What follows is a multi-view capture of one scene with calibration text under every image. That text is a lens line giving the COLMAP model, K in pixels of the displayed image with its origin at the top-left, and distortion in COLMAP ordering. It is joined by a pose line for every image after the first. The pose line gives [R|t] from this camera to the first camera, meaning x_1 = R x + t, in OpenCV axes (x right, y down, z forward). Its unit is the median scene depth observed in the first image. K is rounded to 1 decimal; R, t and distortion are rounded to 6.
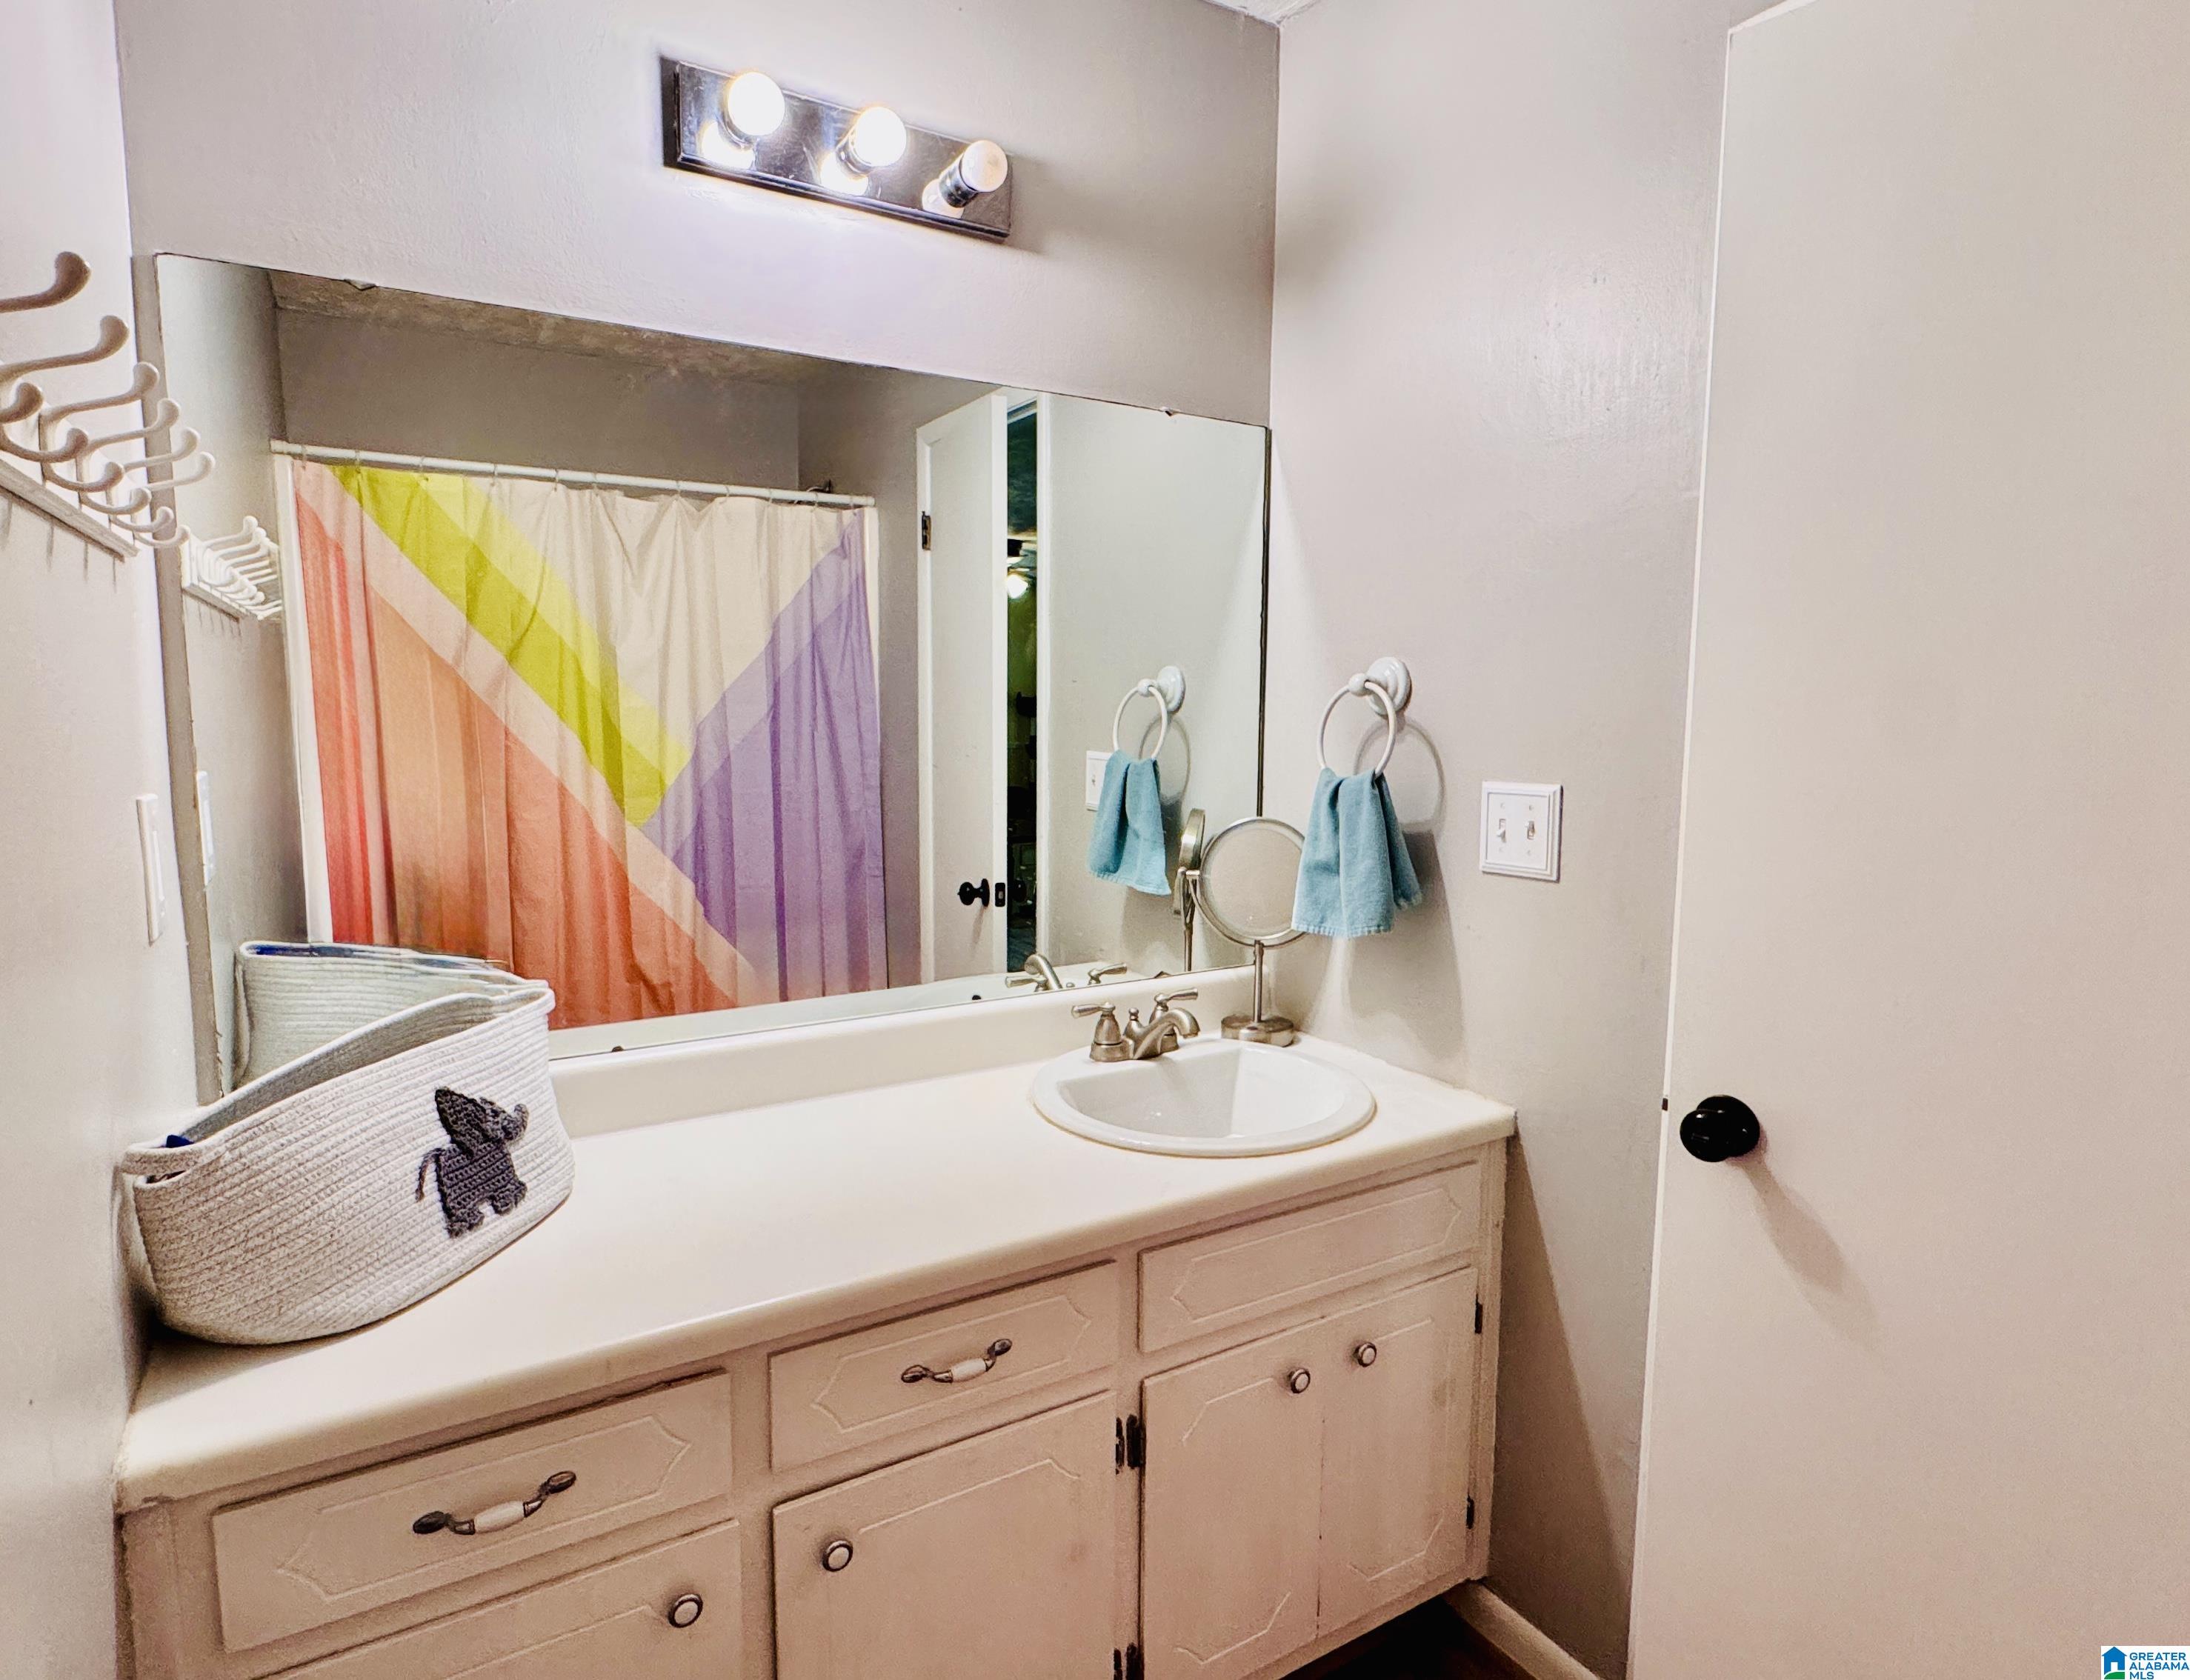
lens RADIAL K [[1191.8, 0, 1092.9], [0, 1191.8, 836.2], [0, 0, 1]] dist [-0.004307, 0.001822]
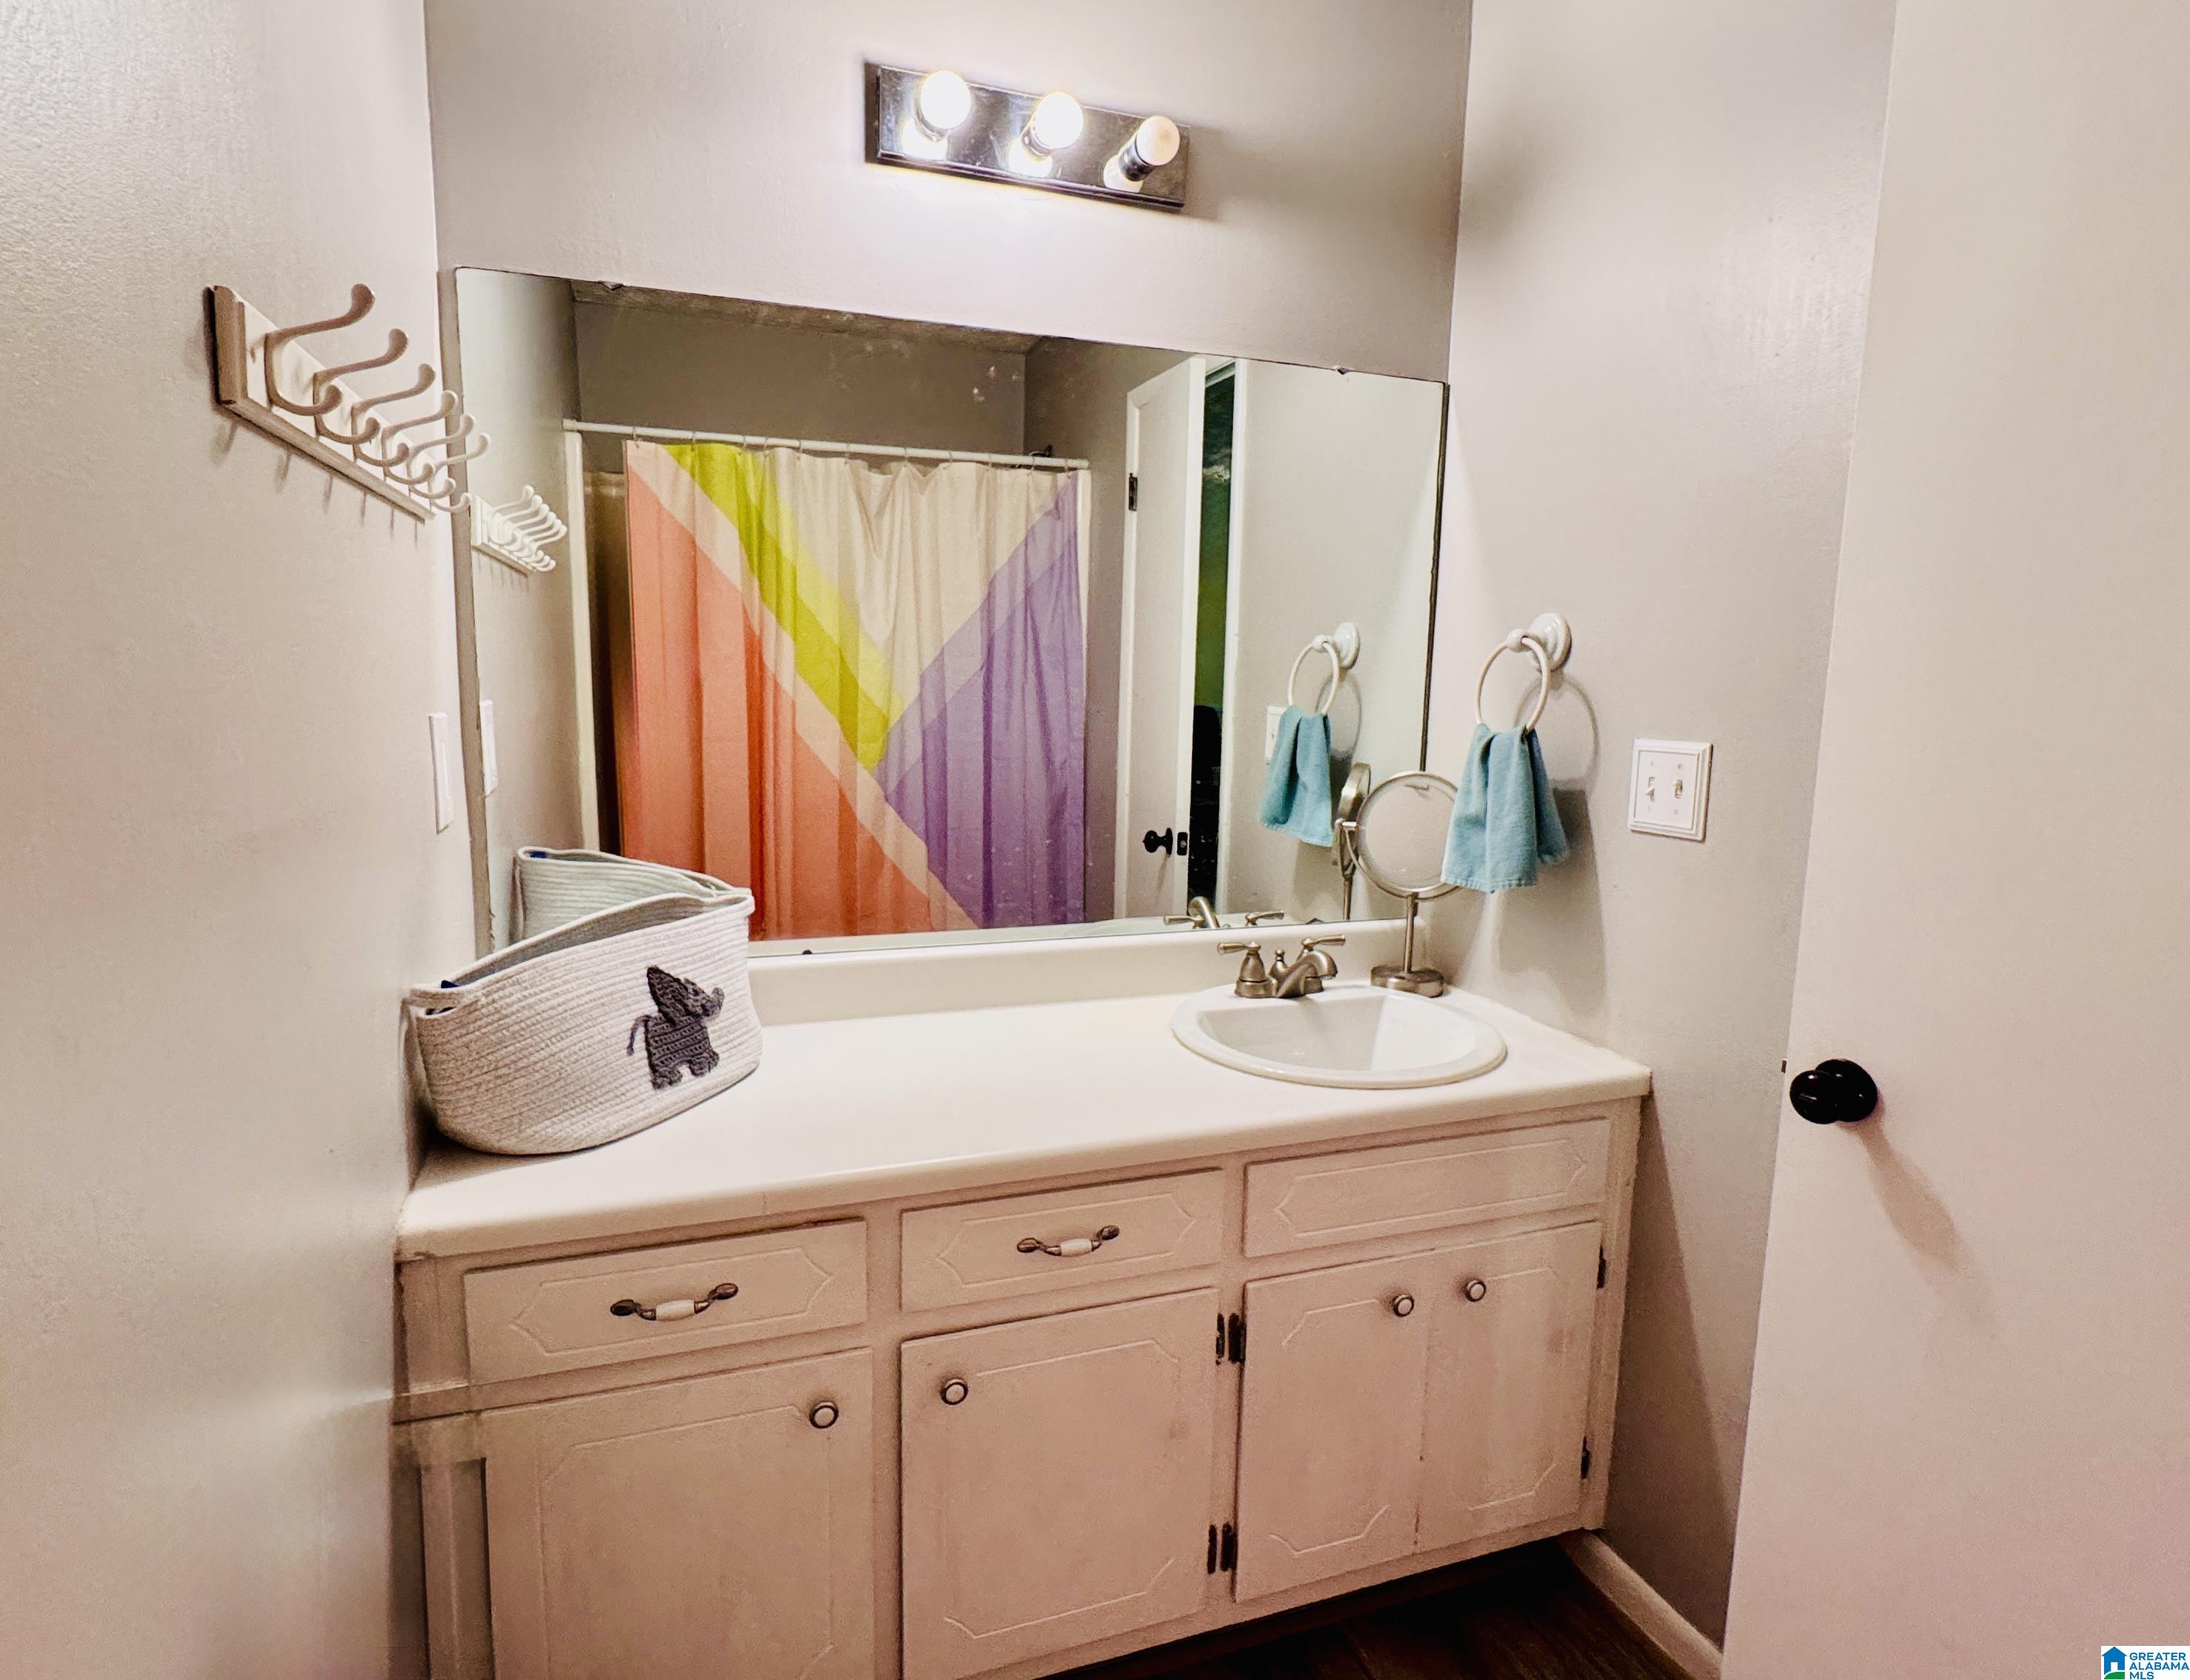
lens RADIAL K [[1191.8, 0, 1098.6], [0, 1191.8, 839.6], [0, 0, 1]] dist [-0.004307, 0.001822]
pose [[0.980635, 0.042973, -0.191071, 0.090223], [-0.036812, 0.998685, 0.035680, 0.020379], [0.192353, -0.027956, 0.980928, -0.064707]]
